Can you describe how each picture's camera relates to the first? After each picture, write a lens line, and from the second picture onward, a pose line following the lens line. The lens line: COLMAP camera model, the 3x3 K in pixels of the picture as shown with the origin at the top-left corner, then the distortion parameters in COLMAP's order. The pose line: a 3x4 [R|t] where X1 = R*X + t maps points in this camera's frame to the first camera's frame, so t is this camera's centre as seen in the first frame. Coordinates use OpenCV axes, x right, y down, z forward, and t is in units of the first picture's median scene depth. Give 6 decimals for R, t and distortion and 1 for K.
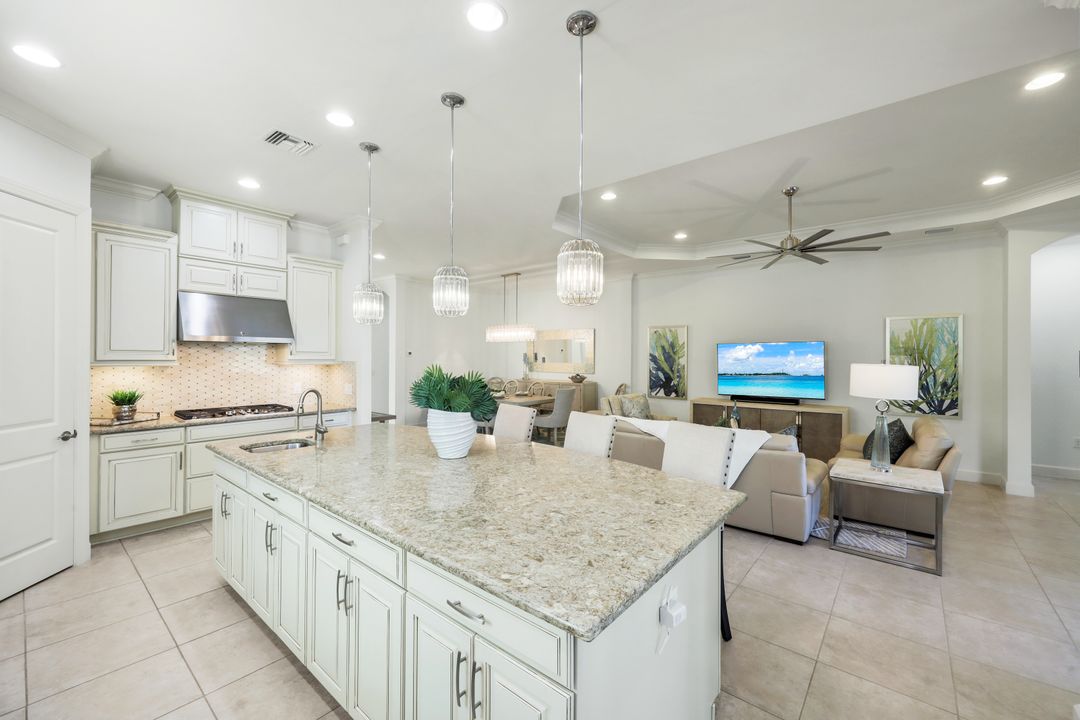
lens RADIAL K [[438.3, 0, 536.9], [0, 438.3, 355.4], [0, 0, 1]] dist [0.000707, 0.000250]
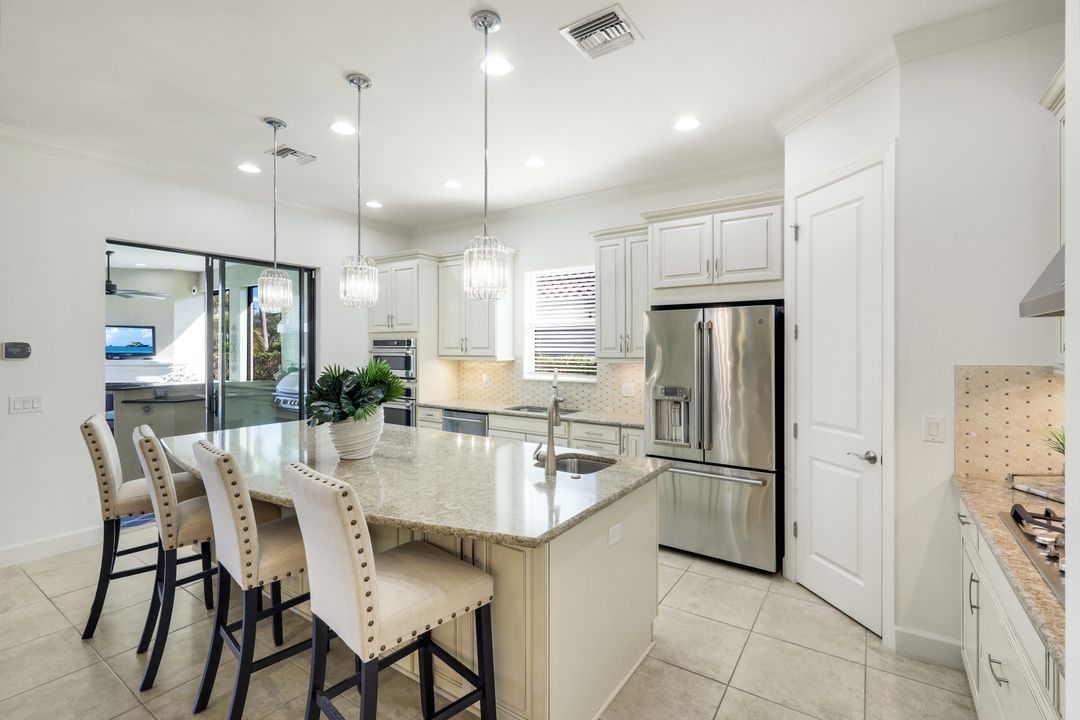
lens RADIAL K [[490.1, 0, 541.1], [0, 490.1, 348.1], [0, 0, 1]] dist [-0.004440, -0.000655]
pose [[-0.994292, -0.007021, -0.106465, -0.218697], [-0.006826, 0.999974, -0.002190, -0.000958], [0.106478, -0.001450, -0.994314, 0.964226]]
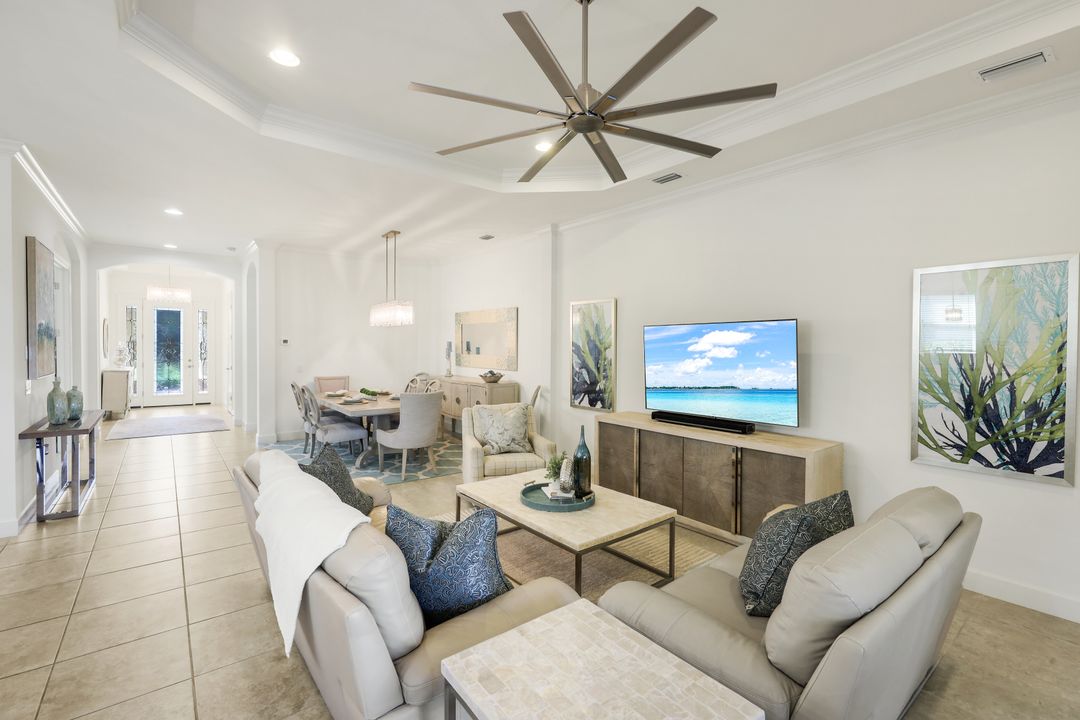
lens RADIAL K [[477.7, 0, 536.8], [0, 477.7, 355.1], [0, 0, 1]] dist [0.000758, 0.000180]
pose [[0.978576, 0.007499, -0.205750, 0.505720], [-0.003664, 0.999813, 0.019013, 0.002378], [0.205854, -0.017852, 0.978420, 0.388434]]
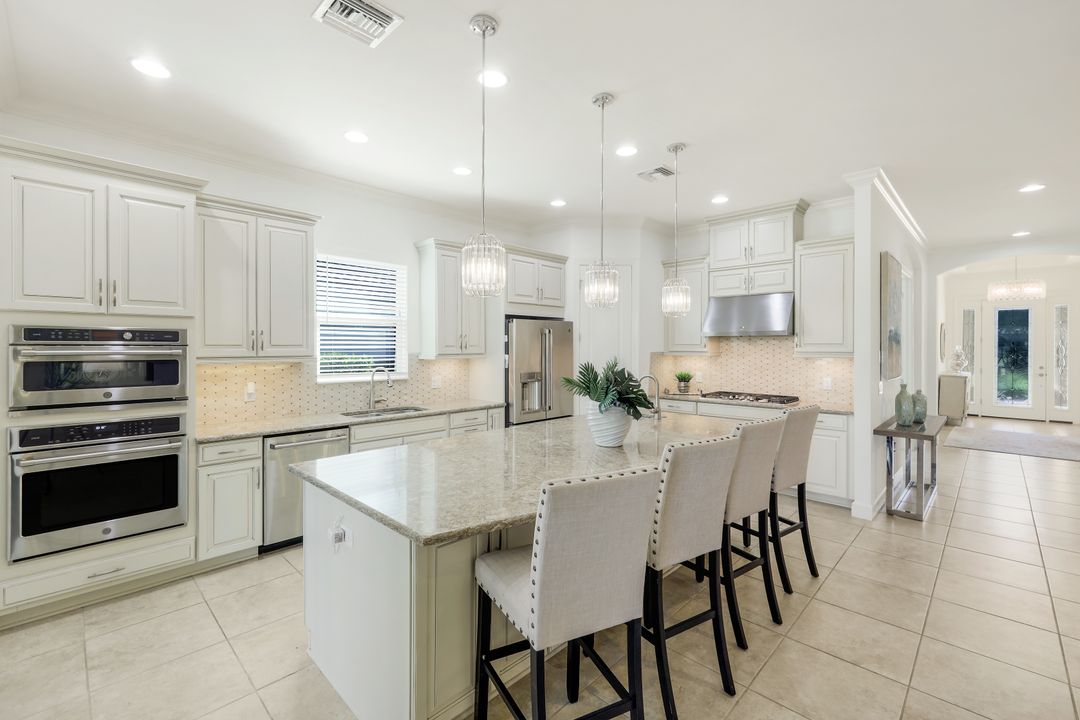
lens RADIAL K [[465.5, 0, 541.4], [0, 465.5, 347.2], [0, 0, 1]] dist [0.003659, 0.000388]
pose [[-0.073293, -0.003853, -0.997303, 0.422473], [0.000304, 0.999992, -0.003886, 0.002483], [0.997310, -0.000588, -0.073292, 0.429429]]
